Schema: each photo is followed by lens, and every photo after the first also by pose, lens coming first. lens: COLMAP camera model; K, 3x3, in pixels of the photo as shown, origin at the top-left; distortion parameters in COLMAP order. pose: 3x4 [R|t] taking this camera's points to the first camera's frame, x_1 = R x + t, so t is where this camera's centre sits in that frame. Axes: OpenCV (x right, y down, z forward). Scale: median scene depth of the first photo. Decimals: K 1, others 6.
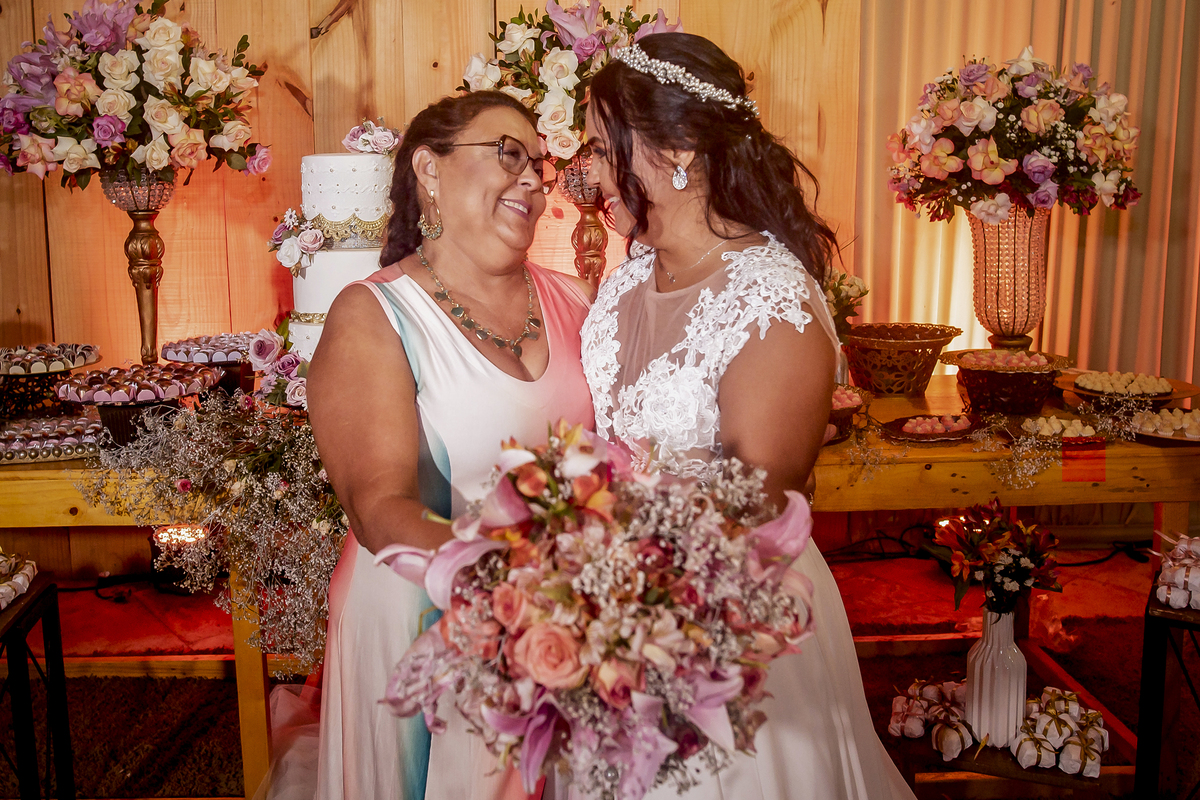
lens RADIAL K [[1057.7, 0, 544.1], [0, 1057.7, 288.1], [0, 0, 1]] dist [-0.045391, 0.023697]
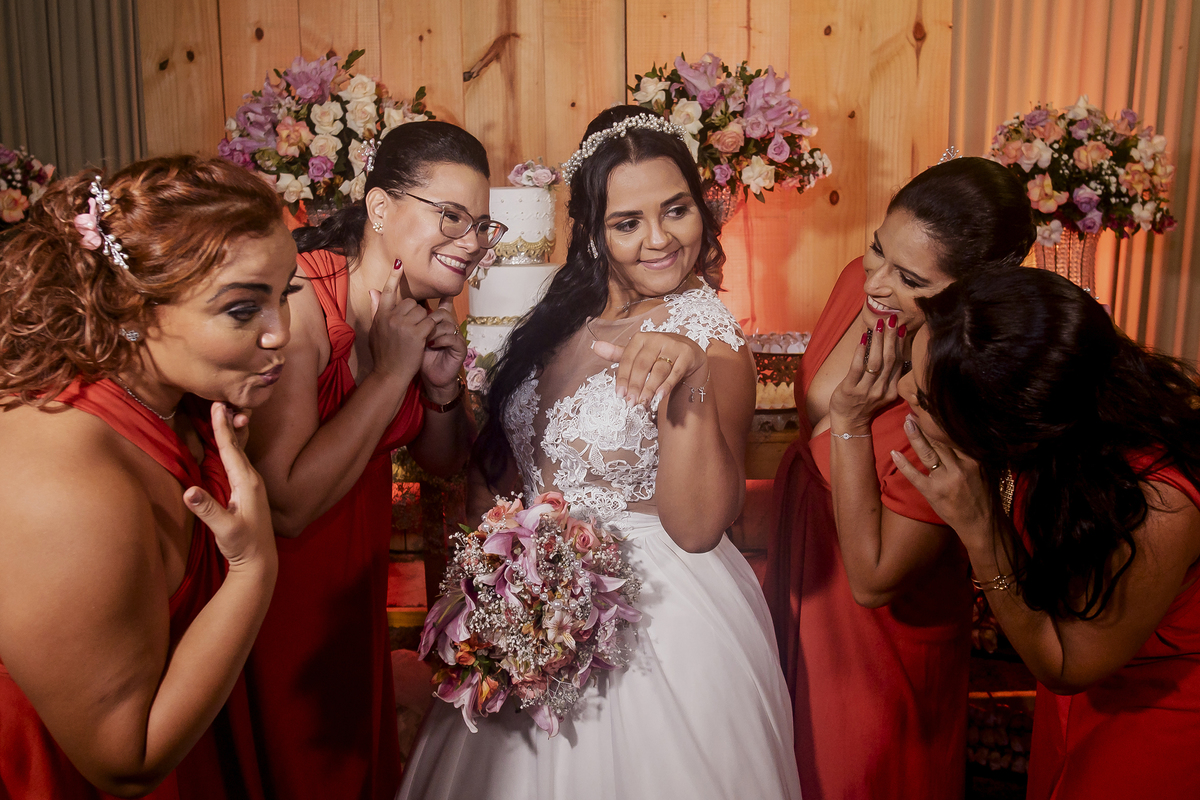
lens RADIAL K [[1057.7, 0, 622.6], [0, 1057.7, 380.0], [0, 0, 1]] dist [-0.045391, 0.023697]
pose [[0.999559, 0.005511, -0.029167, -0.020900], [-0.003557, 0.997772, 0.066628, 0.013231], [0.029469, -0.066495, 0.997351, -0.222216]]
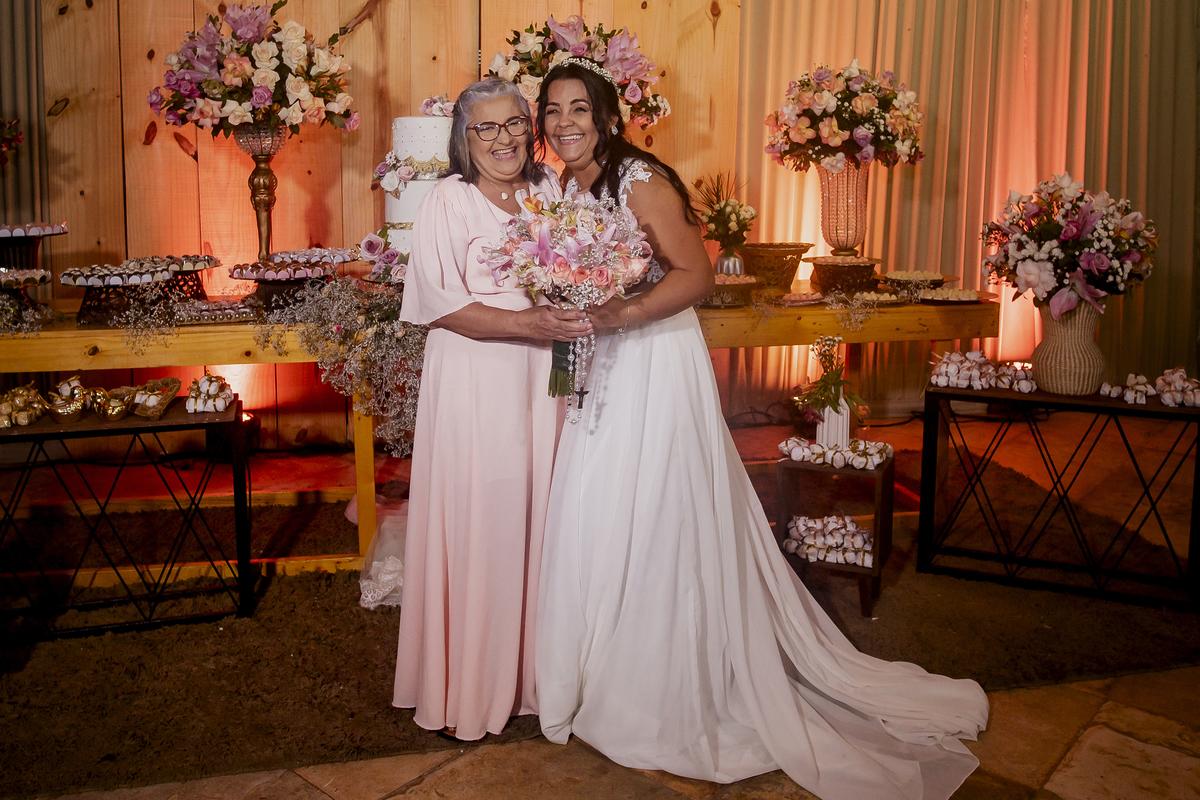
lens RADIAL K [[1007.1, 0, 564.5], [0, 1007.1, 269.8], [0, 0, 1]] dist [-0.049304, 0.028274]
pose [[0.987125, -0.001704, 0.159942, -0.206370], [0.002420, 0.999988, -0.004281, 0.089312], [-0.159933, 0.004613, 0.987117, -0.403575]]
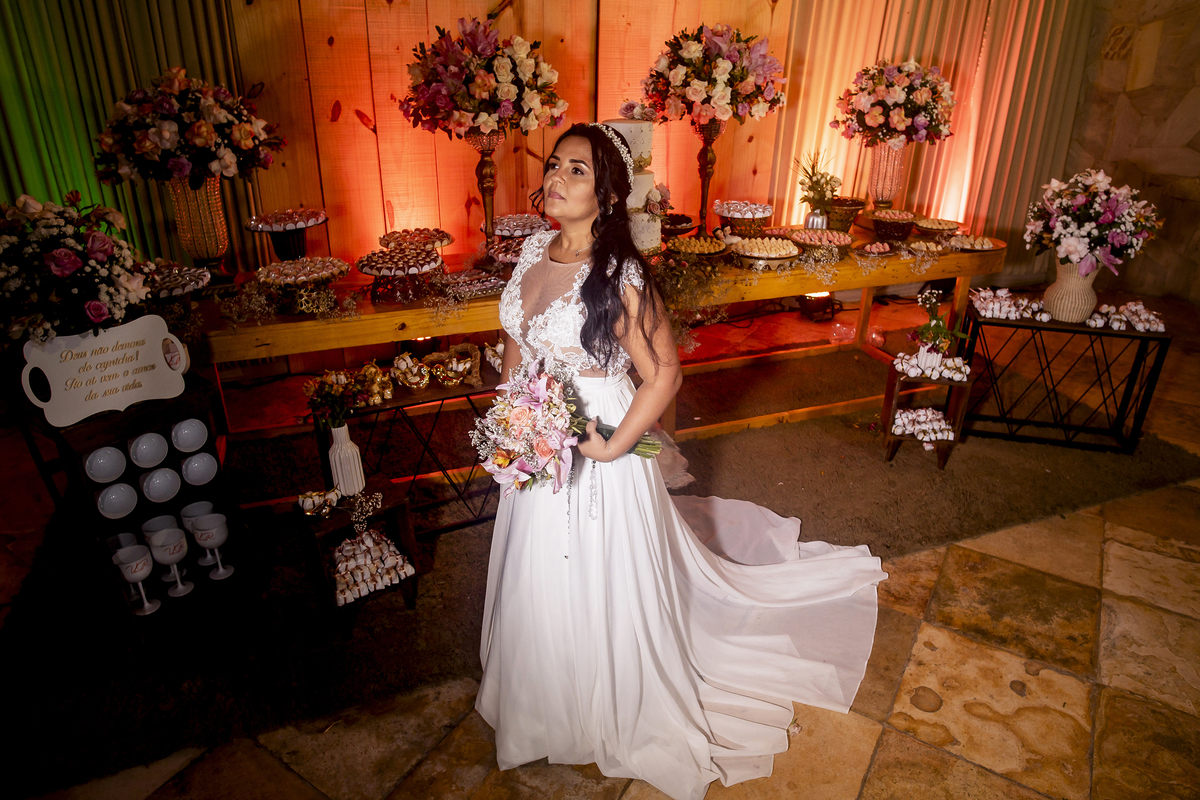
lens RADIAL K [[725.6, 0, 586.5], [0, 725.6, 370.7], [0, 0, 1]] dist [-0.040173, 0.008363]
pose [[0.952875, -0.107411, 0.283710, -0.627198], [0.017805, 0.953409, 0.301155, -0.085104], [-0.302839, -0.281911, 0.910392, -0.247372]]
